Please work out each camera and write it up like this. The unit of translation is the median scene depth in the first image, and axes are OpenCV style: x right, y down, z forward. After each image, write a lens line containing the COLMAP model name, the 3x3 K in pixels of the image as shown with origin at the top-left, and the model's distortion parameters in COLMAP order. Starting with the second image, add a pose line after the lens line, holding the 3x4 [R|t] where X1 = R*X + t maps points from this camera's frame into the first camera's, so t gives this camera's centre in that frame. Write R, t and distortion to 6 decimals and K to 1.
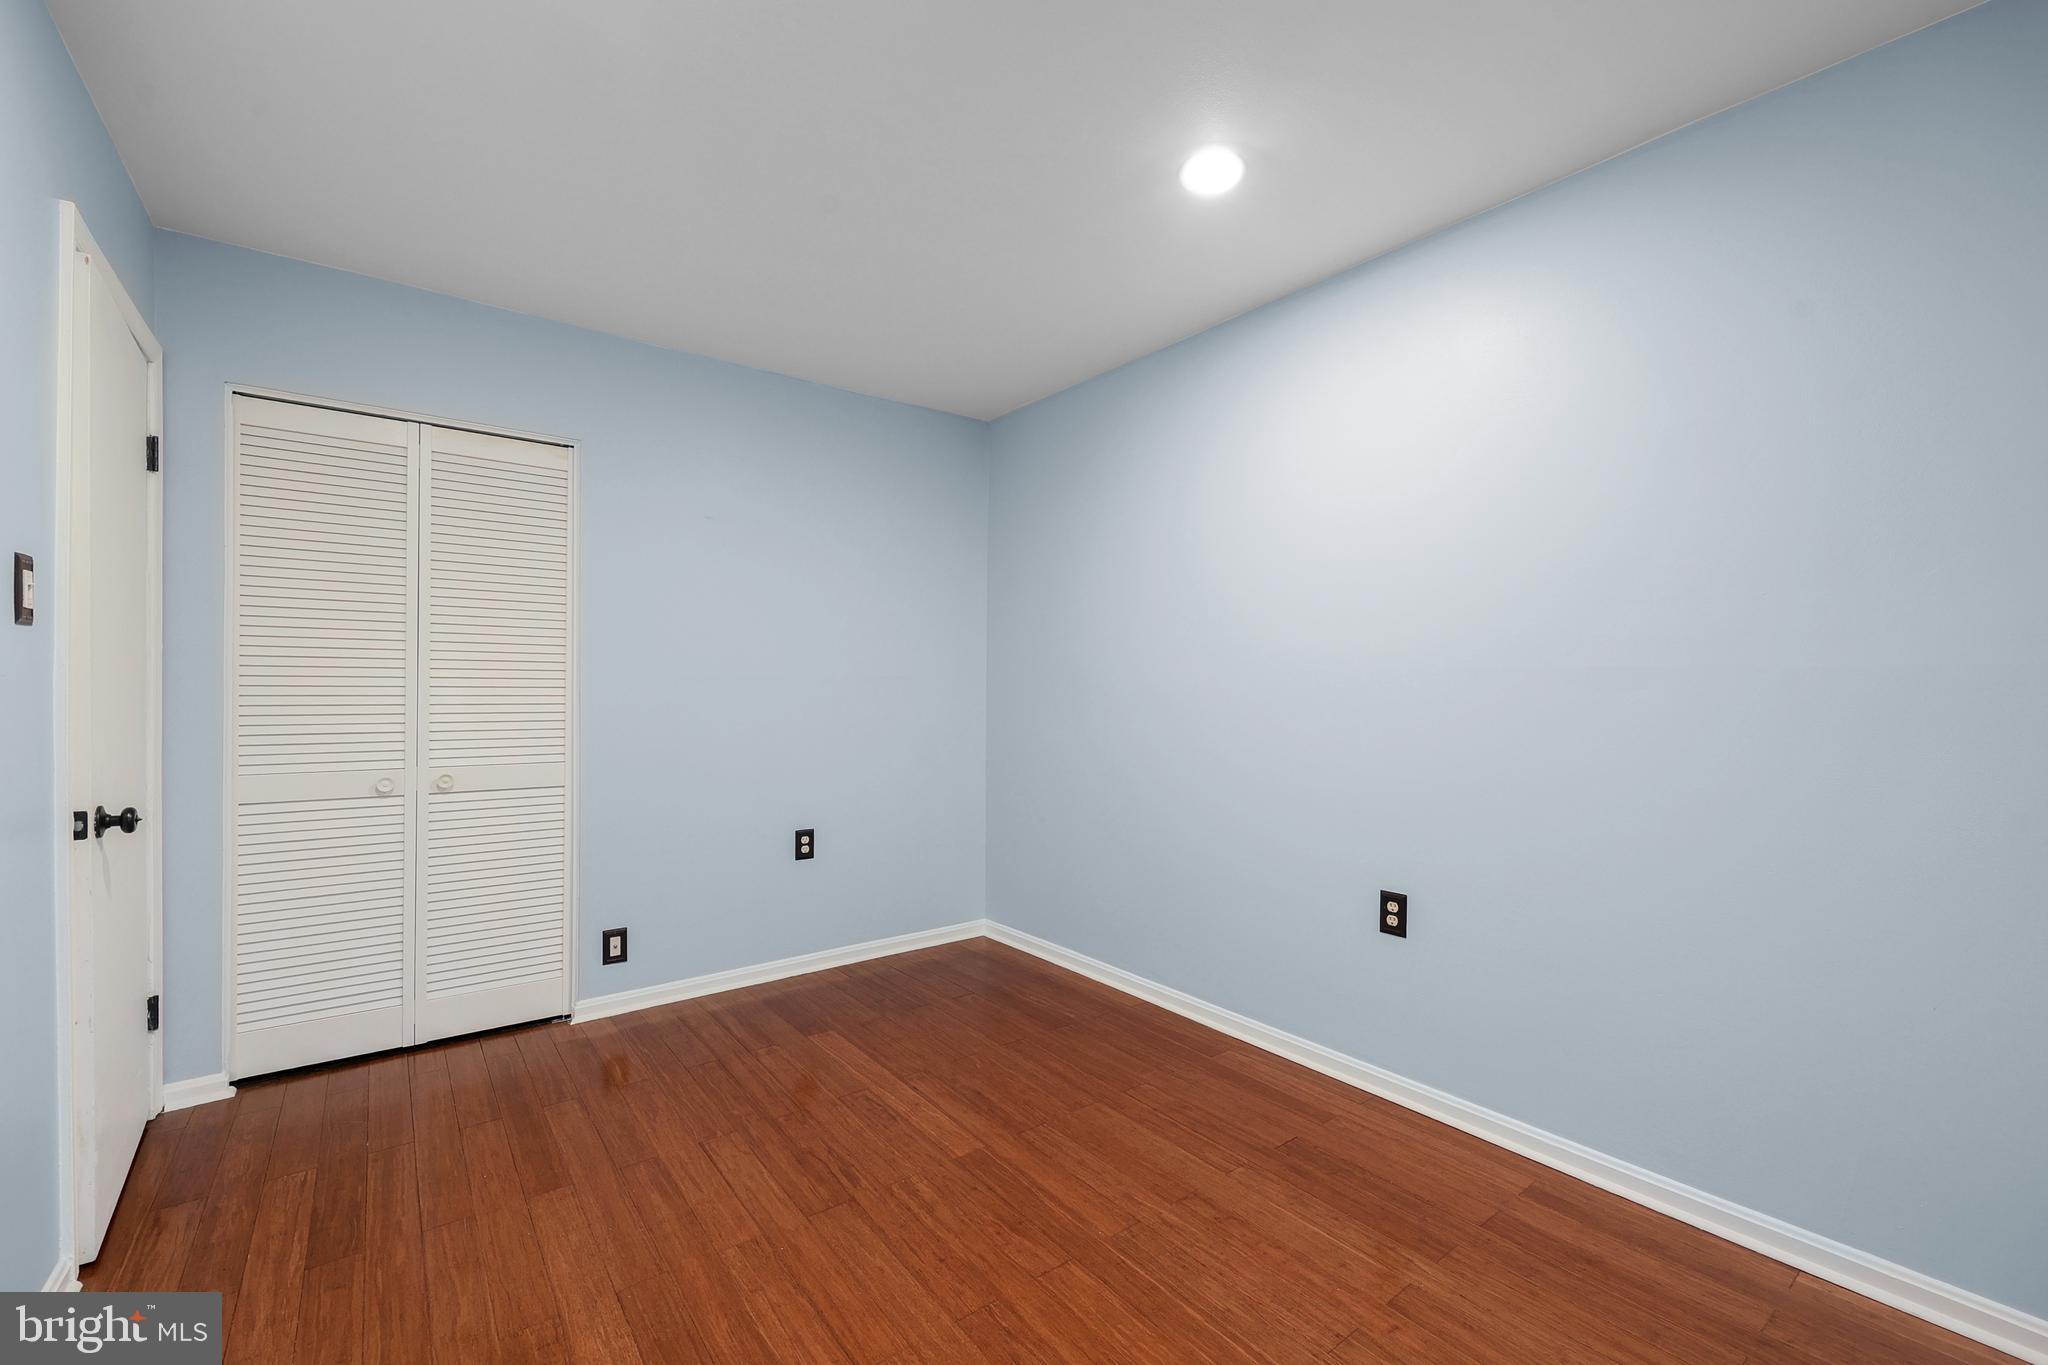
lens RADIAL K [[847.0, 0, 1028.8], [0, 847.0, 683.6], [0, 0, 1]] dist [0.000604, 0.000029]
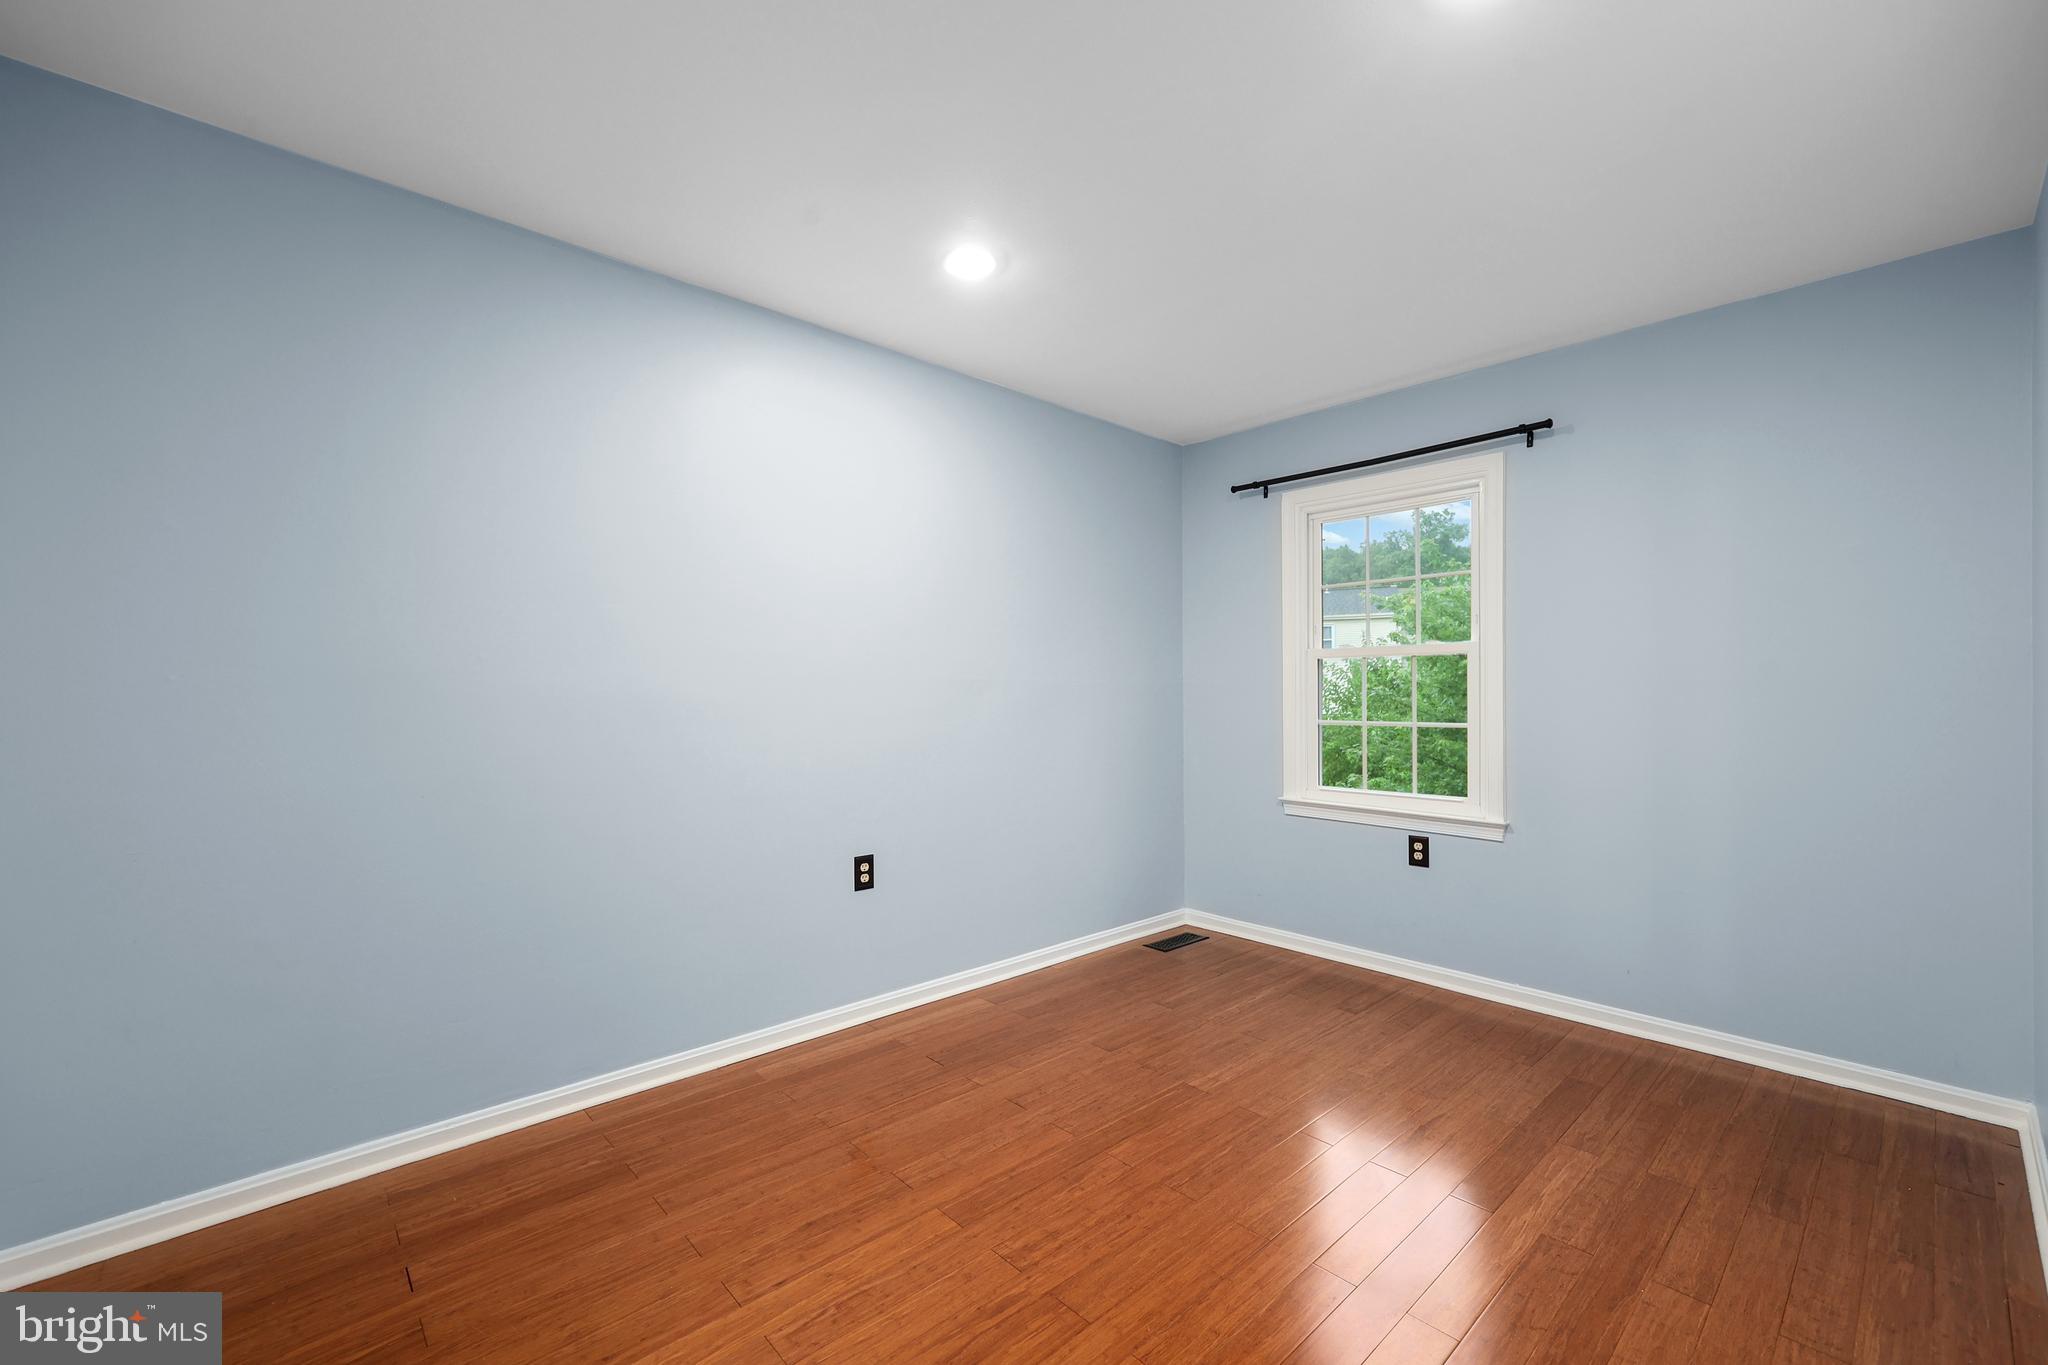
lens RADIAL K [[847.0, 0, 1028.8], [0, 847.0, 683.6], [0, 0, 1]] dist [0.000604, 0.000029]
pose [[-0.084659, 0.002181, 0.996408, -0.987028], [-0.003317, 0.999991, -0.002471, -0.006276], [-0.996404, -0.003514, -0.084651, 1.017025]]
